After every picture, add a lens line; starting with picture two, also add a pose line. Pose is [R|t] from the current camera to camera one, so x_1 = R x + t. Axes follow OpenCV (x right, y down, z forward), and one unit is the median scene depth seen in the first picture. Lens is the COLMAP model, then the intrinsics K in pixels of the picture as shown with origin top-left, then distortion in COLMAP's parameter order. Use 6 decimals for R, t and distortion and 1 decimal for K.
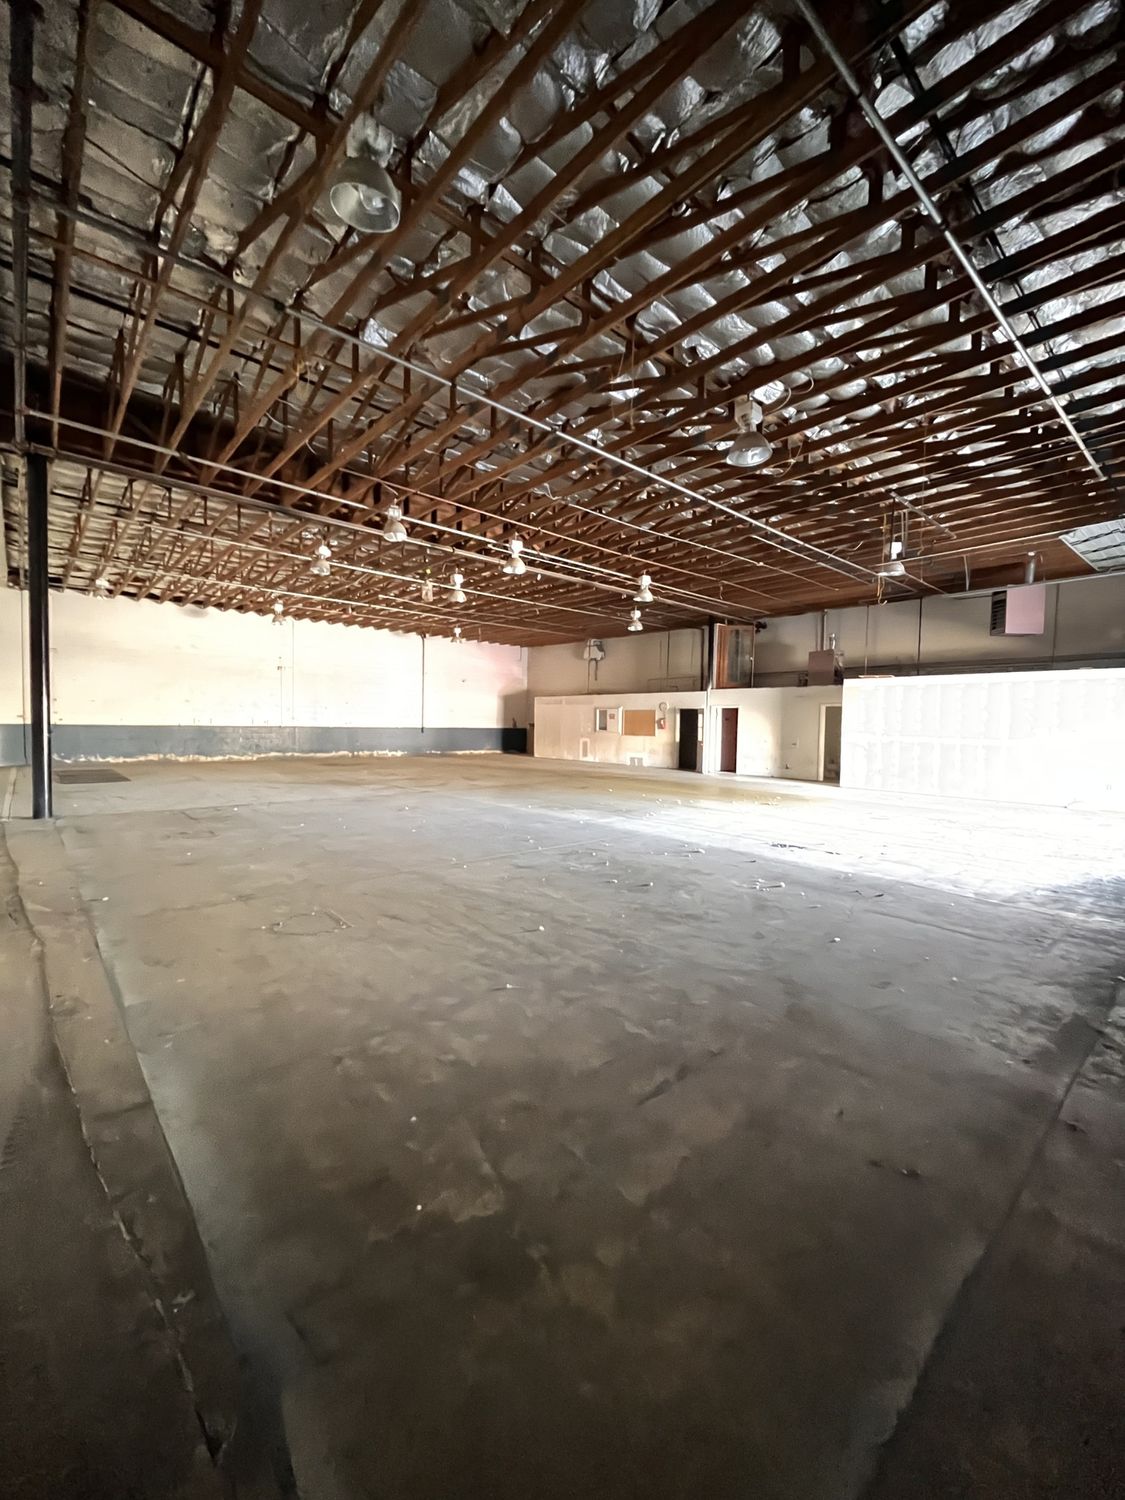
lens RADIAL K [[612.3, 0, 560.9], [0, 612.3, 753.1], [0, 0, 1]] dist [-0.004236, -0.000472]
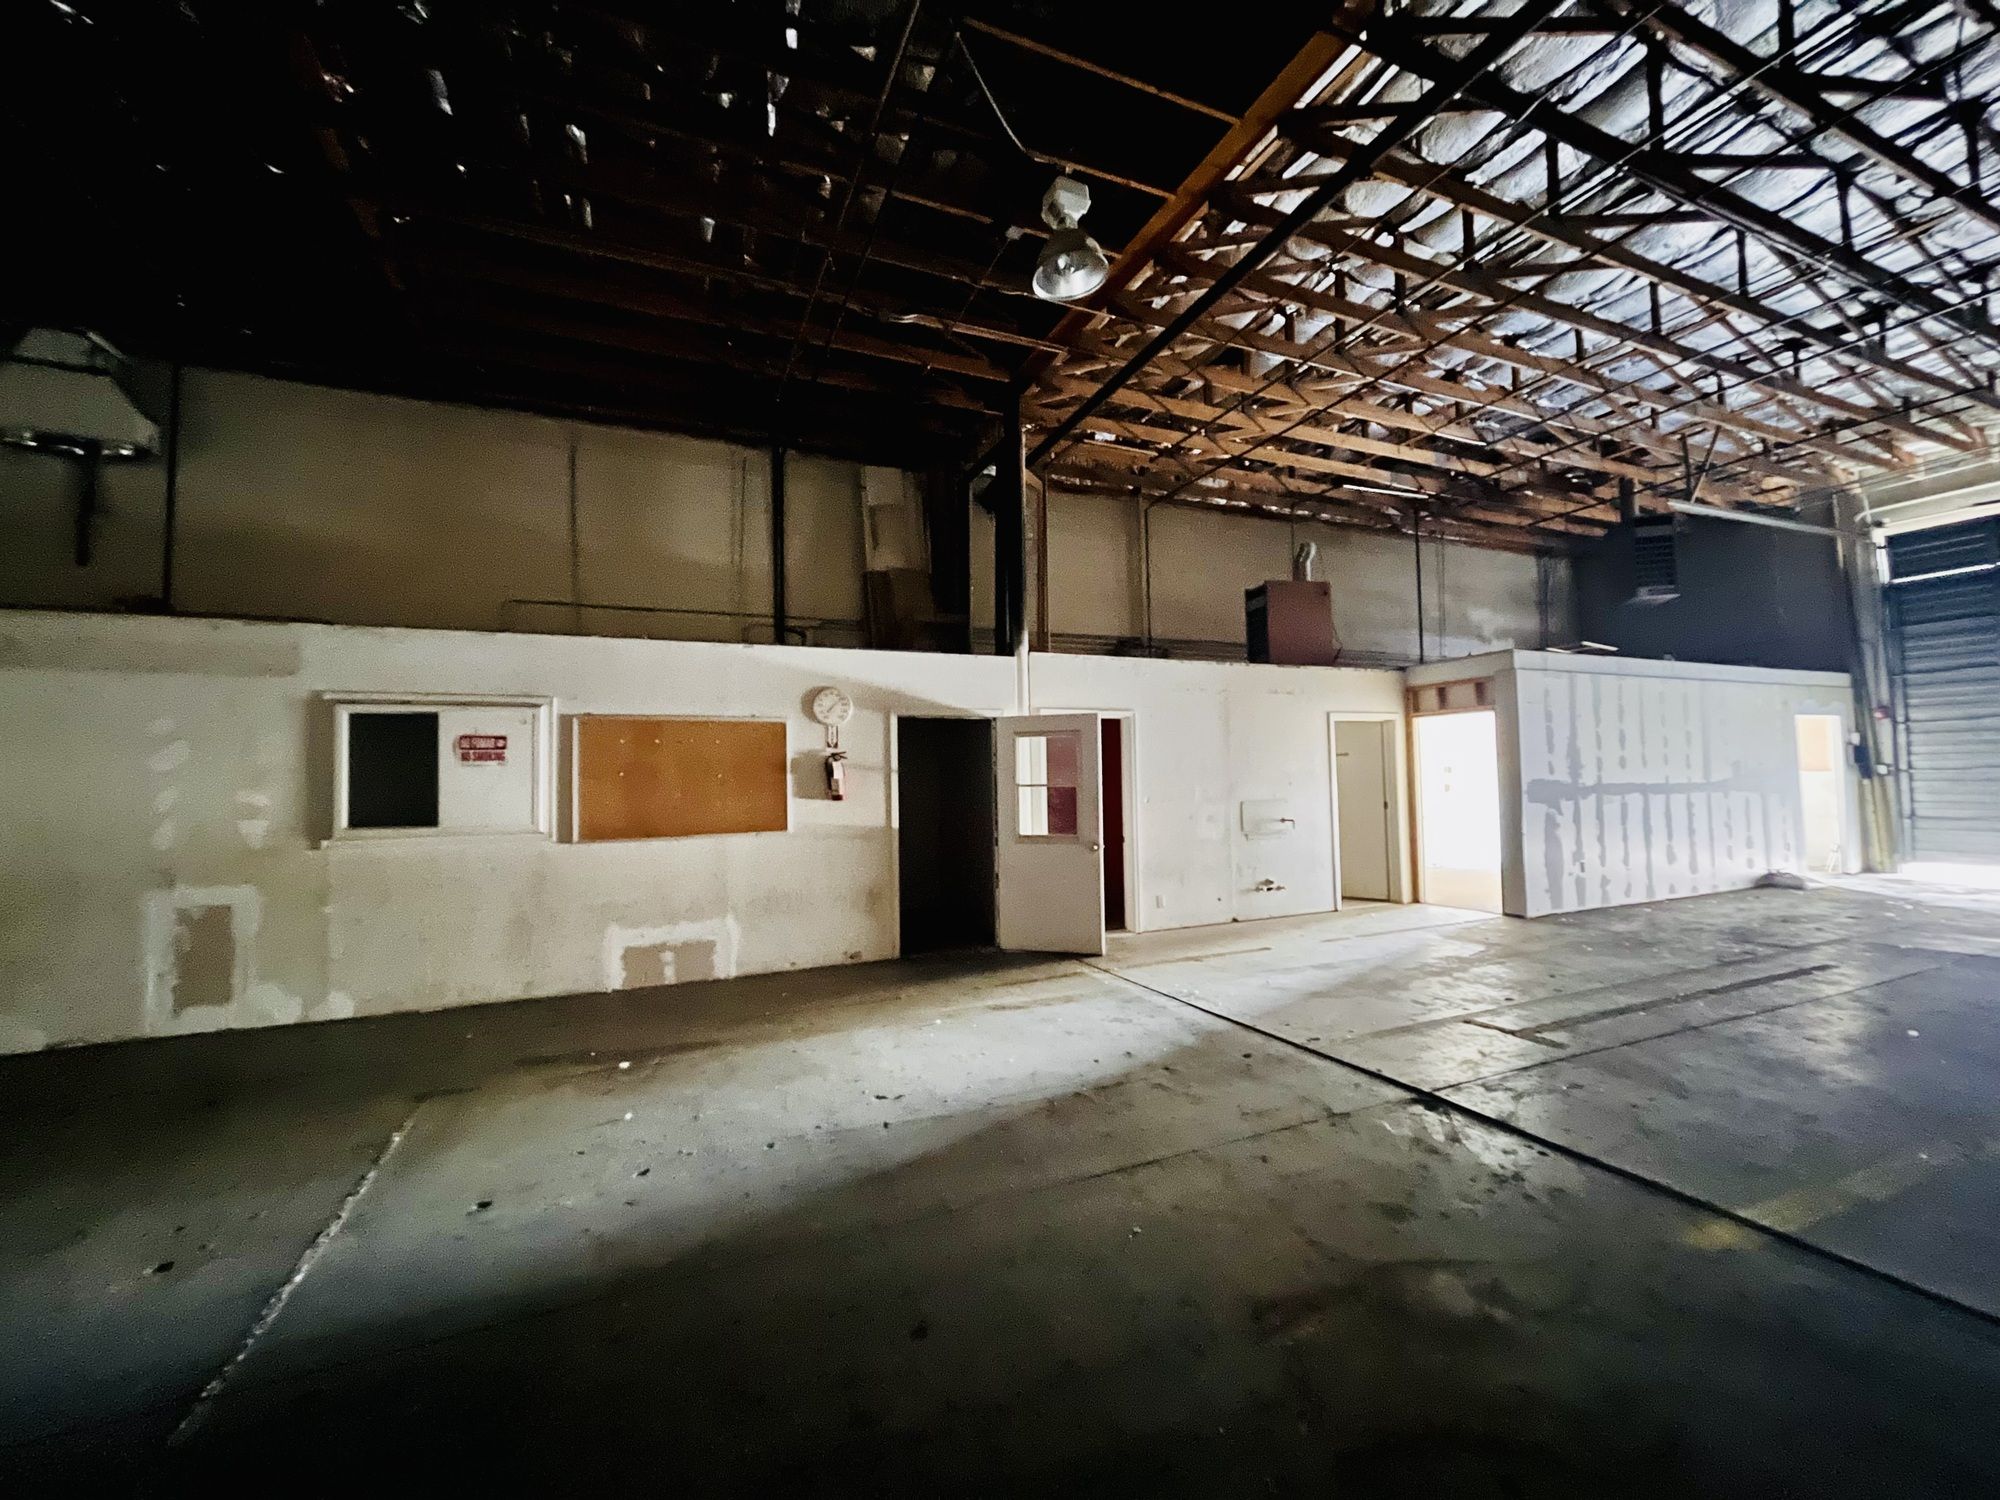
lens RADIAL K [[816.4, 0, 996.8], [0, 816.4, 750.3], [0, 0, 1]] dist [-0.004236, -0.000472]
pose [[0.301602, 0.012120, 0.953357, -0.113513], [0.070040, 0.996936, -0.034832, -0.042958], [-0.950858, 0.077279, 0.299829, 0.842710]]
